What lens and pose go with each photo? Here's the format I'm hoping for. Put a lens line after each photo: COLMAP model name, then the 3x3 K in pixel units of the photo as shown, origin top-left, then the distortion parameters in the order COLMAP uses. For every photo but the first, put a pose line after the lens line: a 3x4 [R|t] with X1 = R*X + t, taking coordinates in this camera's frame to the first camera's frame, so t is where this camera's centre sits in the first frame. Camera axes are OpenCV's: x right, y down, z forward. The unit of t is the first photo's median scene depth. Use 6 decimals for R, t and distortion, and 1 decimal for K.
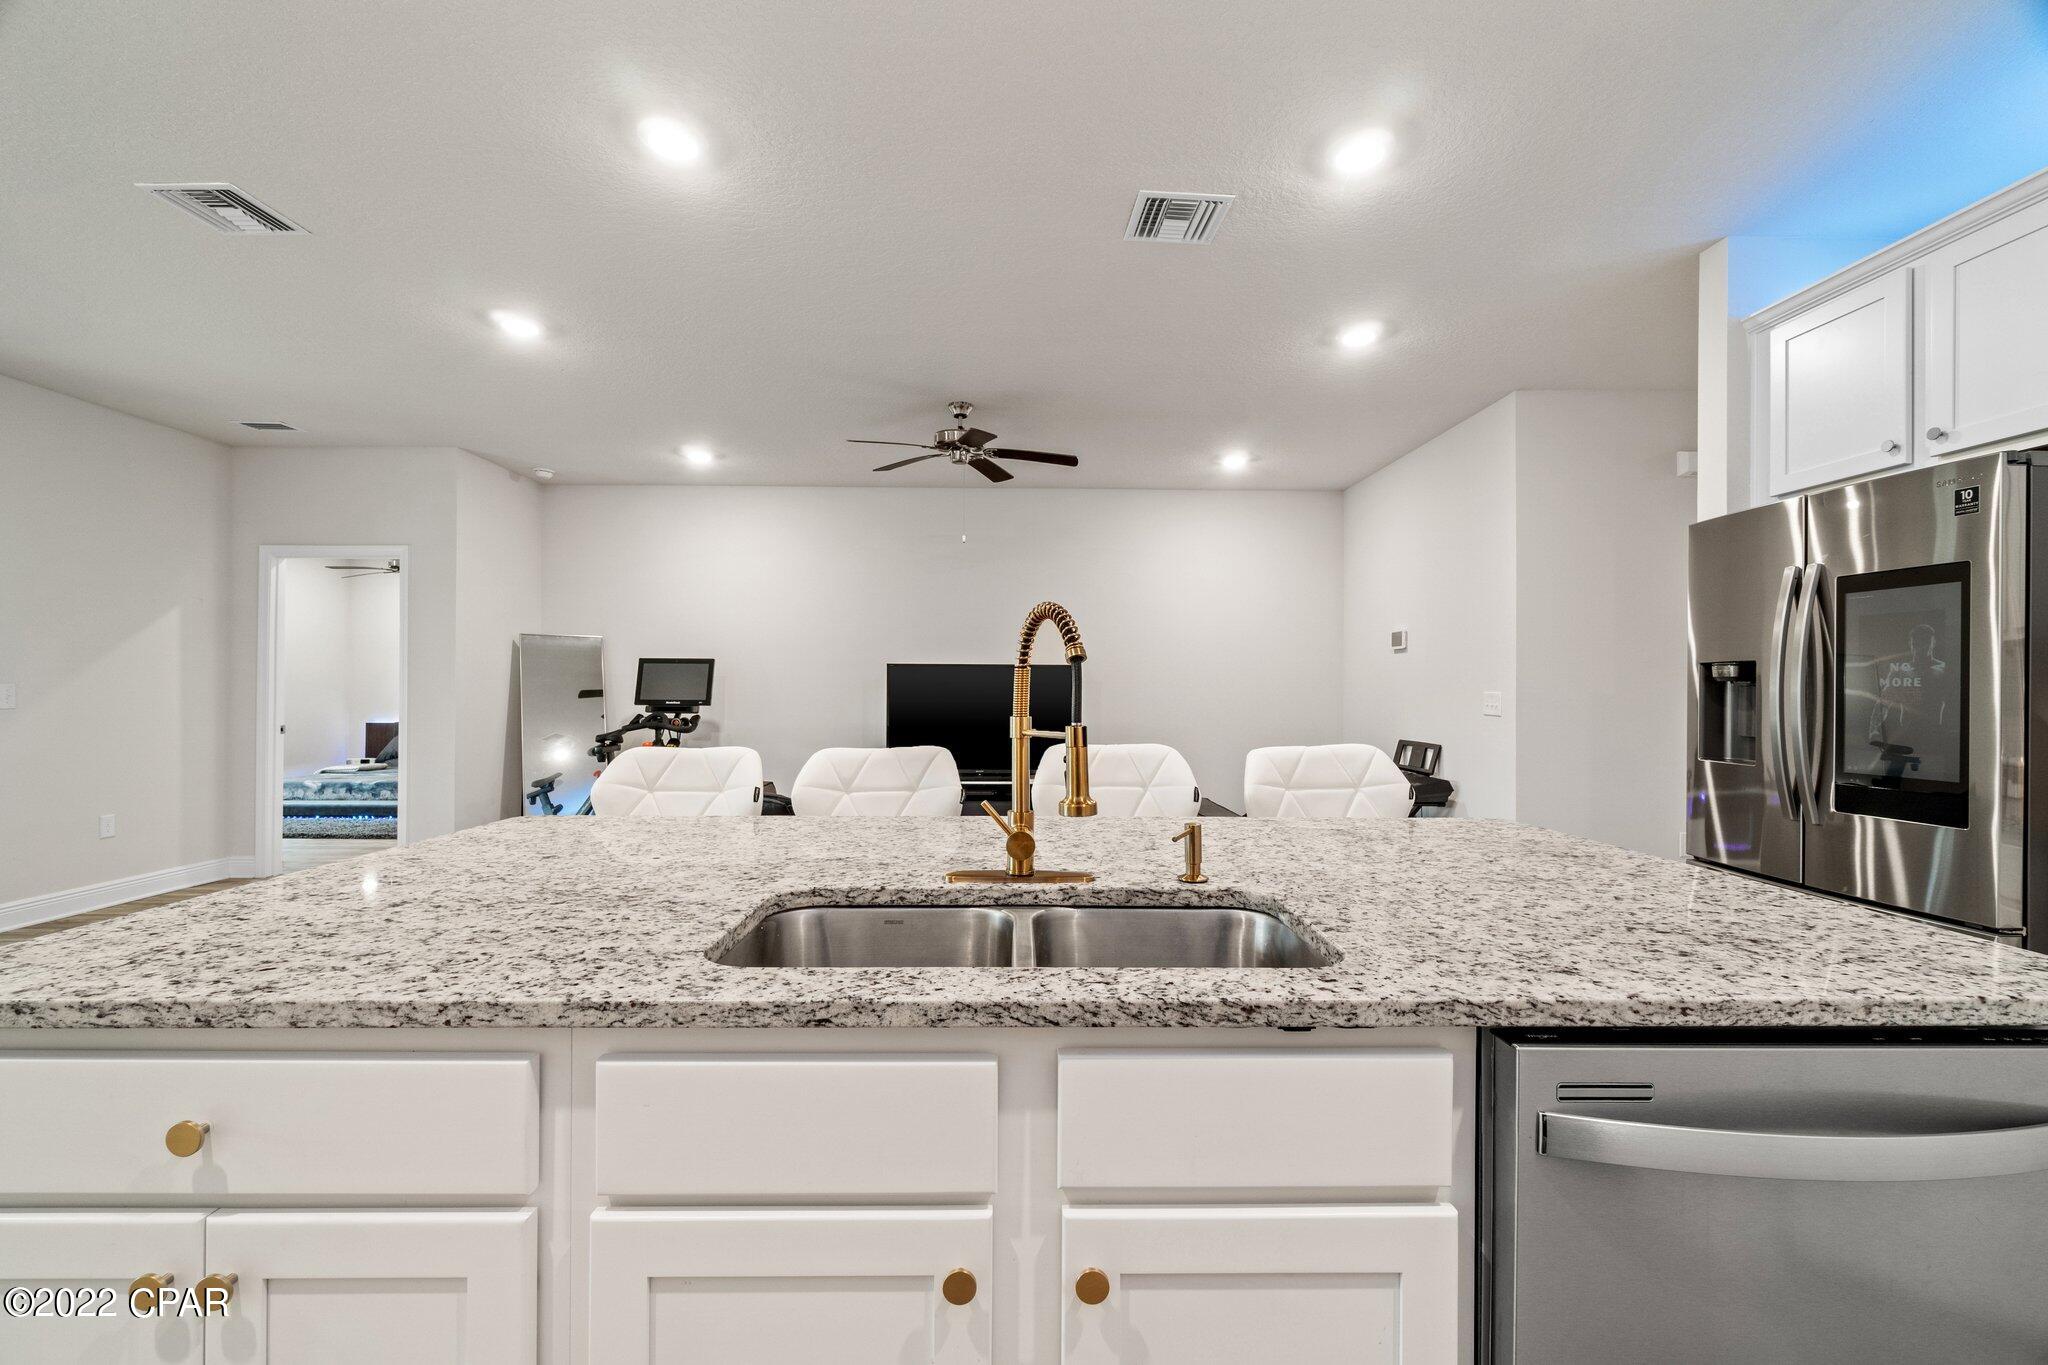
lens RADIAL K [[879.2, 0, 1024.4], [0, 879.2, 685.2], [0, 0, 1]] dist [-0.002232, 0.000250]
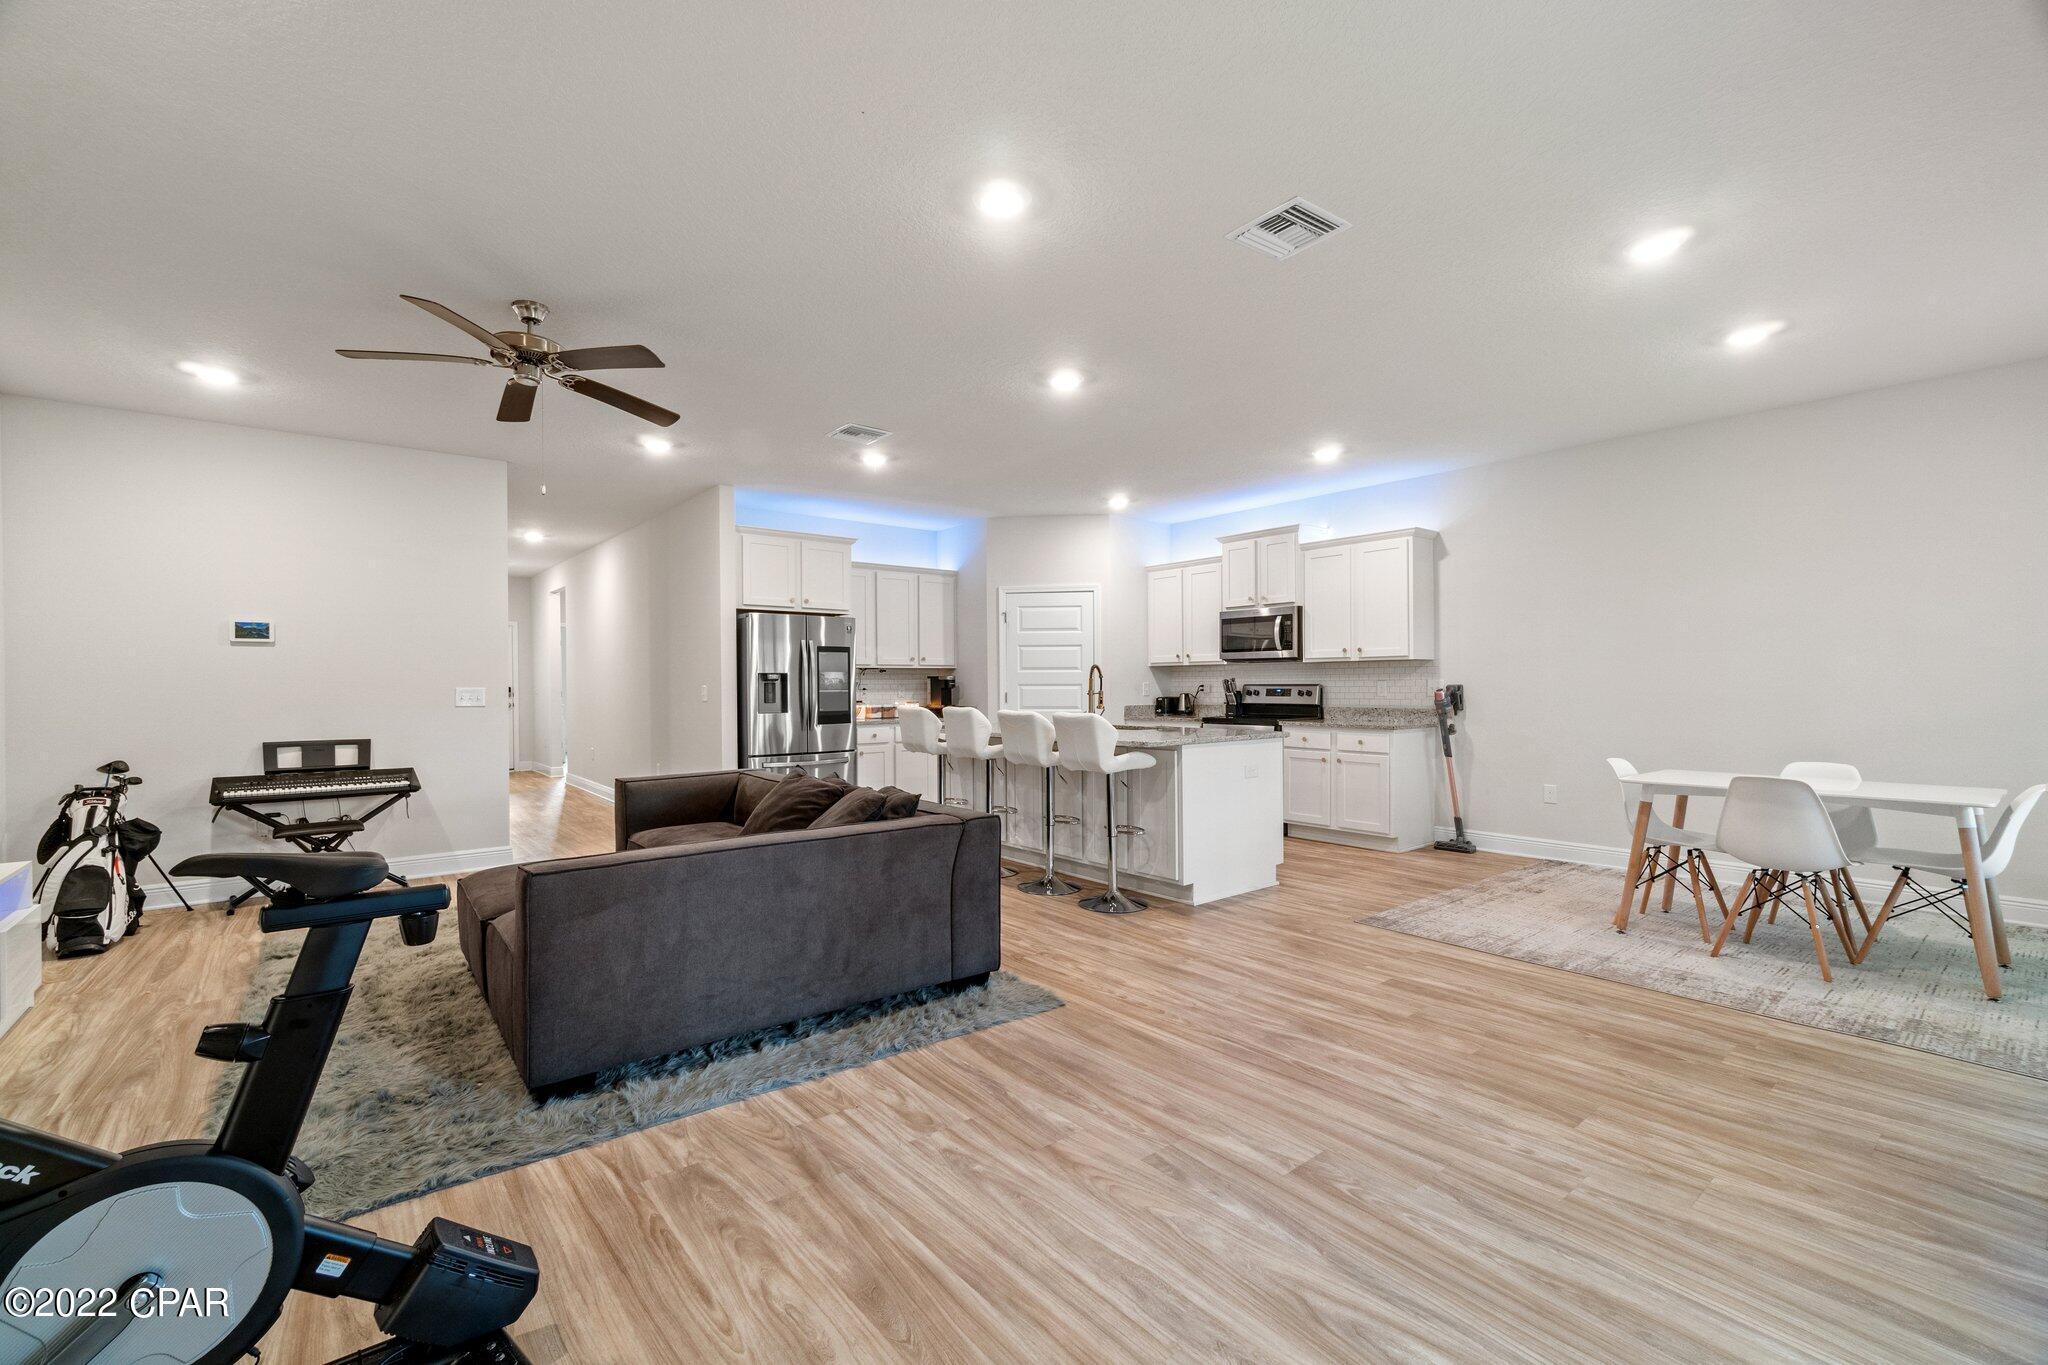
lens RADIAL K [[879.2, 0, 1024.4], [0, 879.2, 685.2], [0, 0, 1]] dist [-0.002232, 0.000250]
pose [[-0.614957, -0.001732, 0.788559, -0.821903], [-0.000843, 0.999998, 0.001538, 0.001923], [-0.788560, 0.000281, -0.614957, 1.010407]]
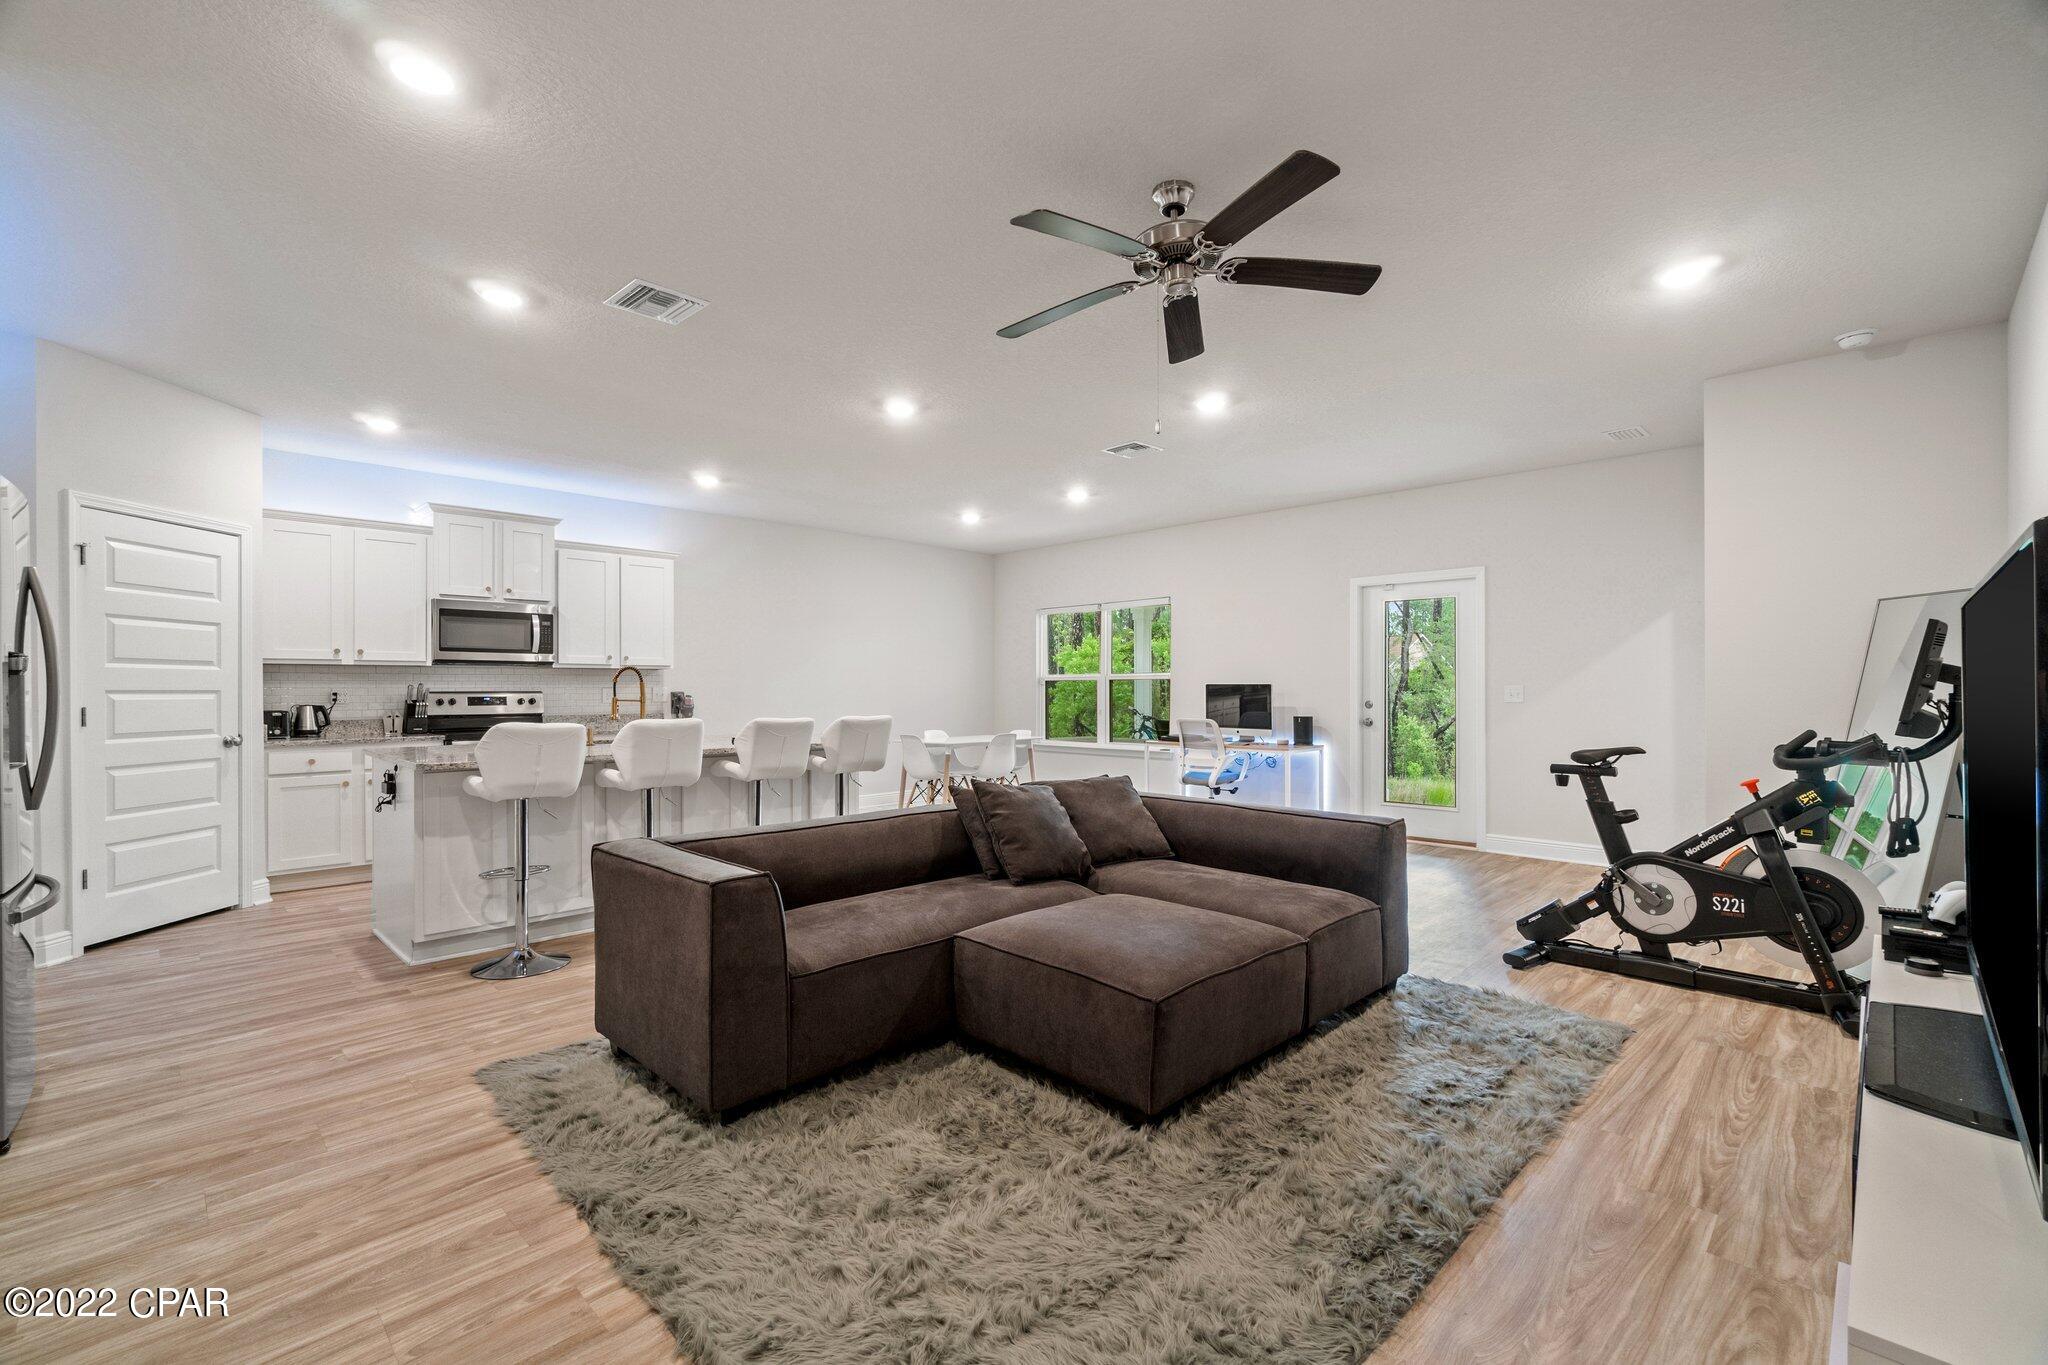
lens RADIAL K [[879.2, 0, 1024.4], [0, 879.2, 685.2], [0, 0, 1]] dist [-0.002232, 0.000250]
pose [[-0.714271, -0.005045, -0.699851, 0.356724], [0.003041, 0.999942, -0.010312, 0.008442], [0.699862, -0.009494, -0.714215, 1.200146]]
